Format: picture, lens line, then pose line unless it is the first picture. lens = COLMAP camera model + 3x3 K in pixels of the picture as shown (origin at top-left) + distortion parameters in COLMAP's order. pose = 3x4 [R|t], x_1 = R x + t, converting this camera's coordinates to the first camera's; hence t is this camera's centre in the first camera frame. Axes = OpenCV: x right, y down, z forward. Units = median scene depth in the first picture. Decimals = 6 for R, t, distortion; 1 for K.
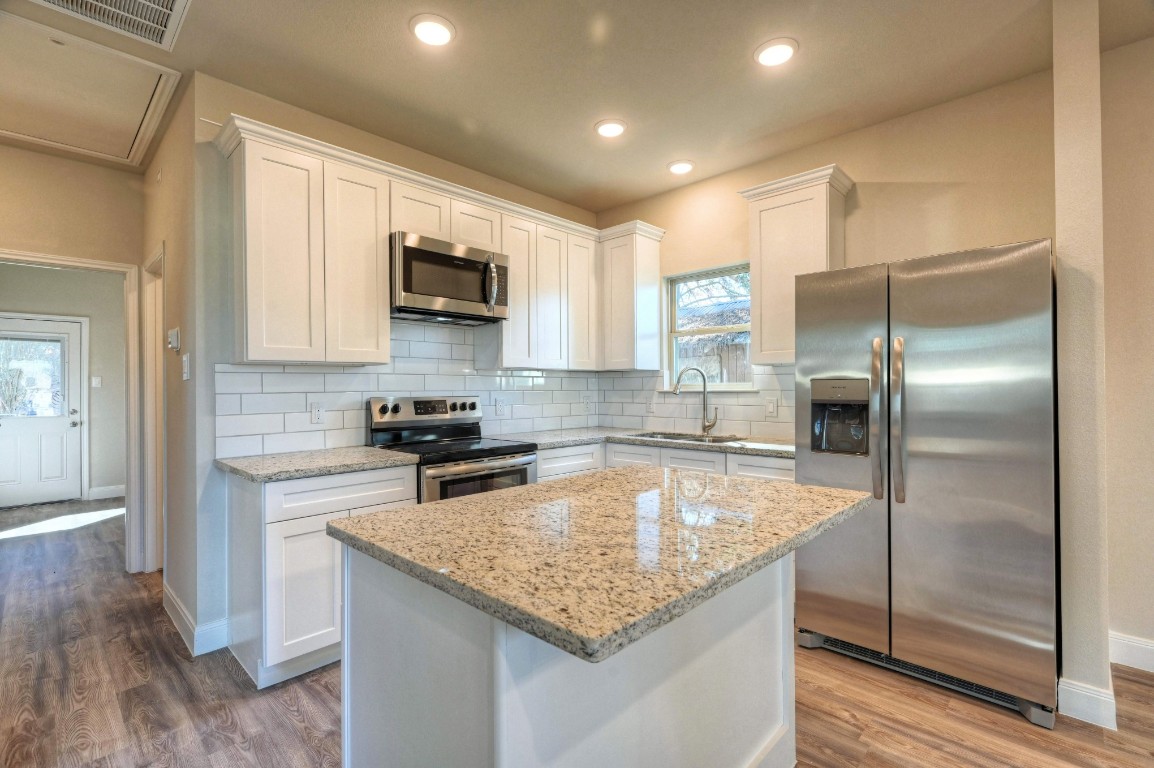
lens RADIAL K [[522.6, 0, 577.0], [0, 522.6, 384.0], [0, 0, 1]] dist [0.000091, -0.000321]
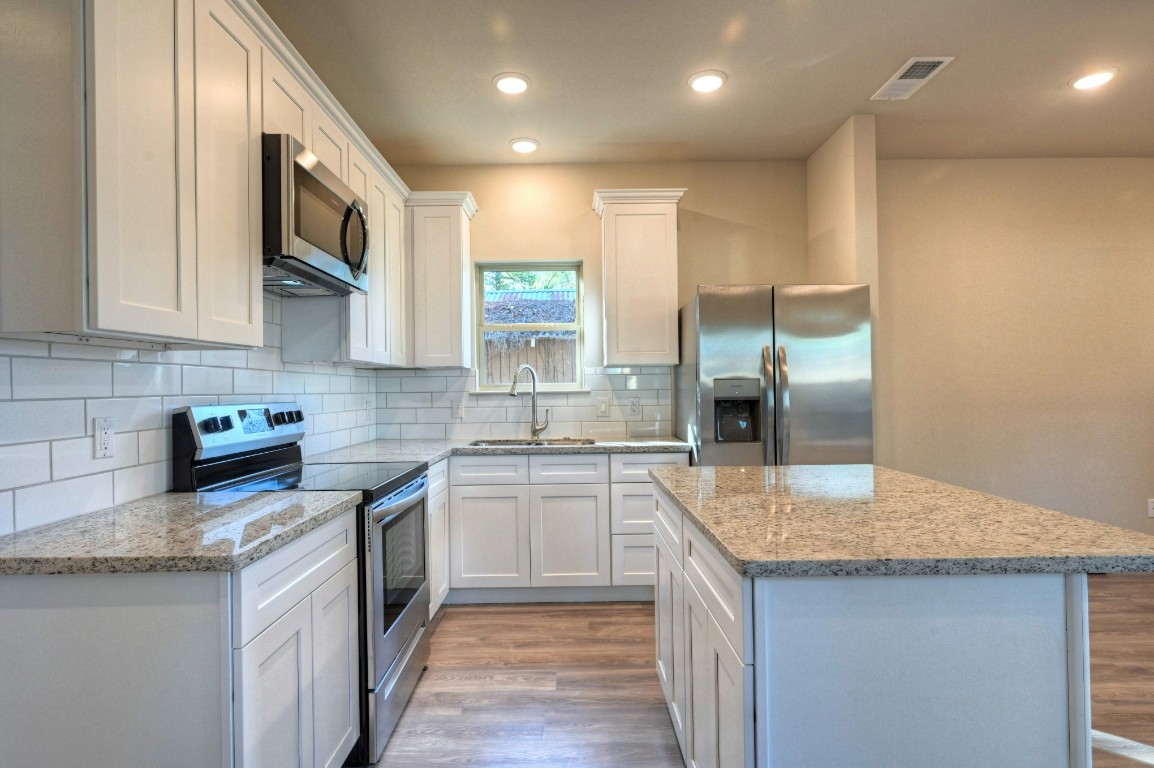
lens RADIAL K [[589.7, 0, 577.0], [0, 589.7, 384.0], [0, 0, 1]] dist [0.000490, 0.000084]
pose [[0.716758, 0.001669, 0.697320, -0.482299], [0.003052, 0.999980, -0.005530, 0.005775], [-0.697315, 0.006092, 0.716739, 0.218156]]
